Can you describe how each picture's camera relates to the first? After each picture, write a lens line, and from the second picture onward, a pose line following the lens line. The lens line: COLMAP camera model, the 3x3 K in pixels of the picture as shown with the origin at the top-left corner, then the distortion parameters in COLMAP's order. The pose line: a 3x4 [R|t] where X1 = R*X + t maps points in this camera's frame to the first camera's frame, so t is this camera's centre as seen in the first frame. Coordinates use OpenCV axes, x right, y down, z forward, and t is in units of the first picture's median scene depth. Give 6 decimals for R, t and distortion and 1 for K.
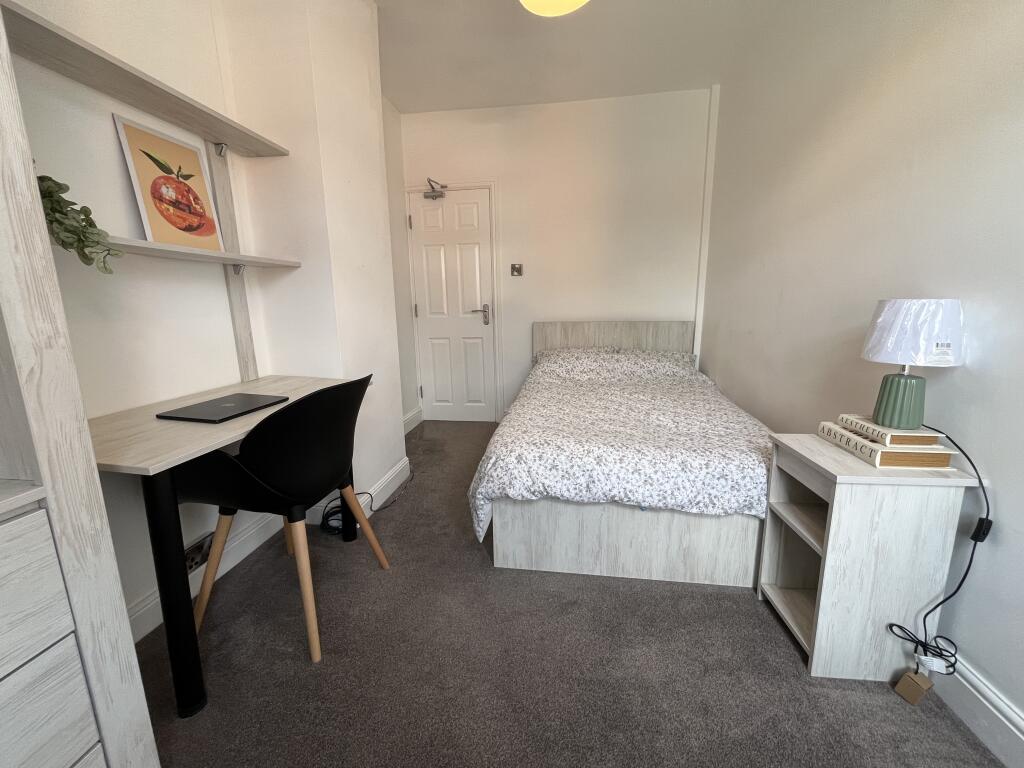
lens RADIAL K [[411.4, 0, 511.2], [0, 411.4, 383.5], [0, 0, 1]] dist [-0.002868, -0.000330]
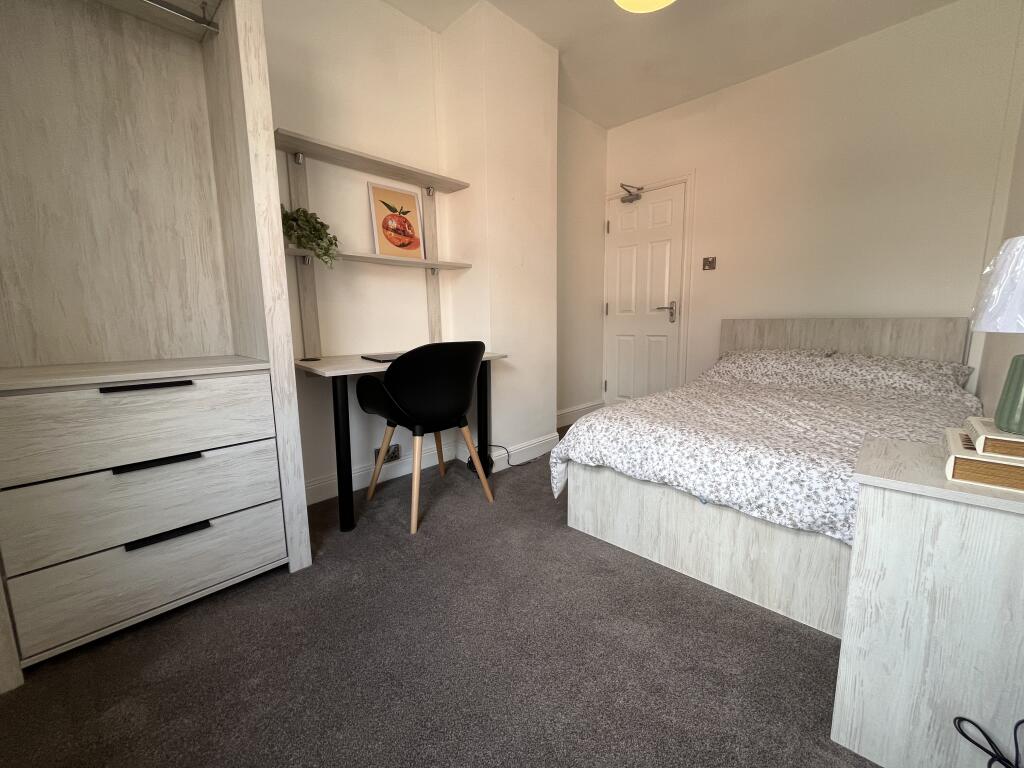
lens RADIAL K [[411.4, 0, 509.4], [0, 411.4, 381.8], [0, 0, 1]] dist [-0.002868, -0.000330]
pose [[0.809144, 0.092793, -0.580238, 0.488711], [-0.111649, 0.993742, 0.003226, 0.086545], [0.576906, 0.062172, 0.814441, -0.011410]]
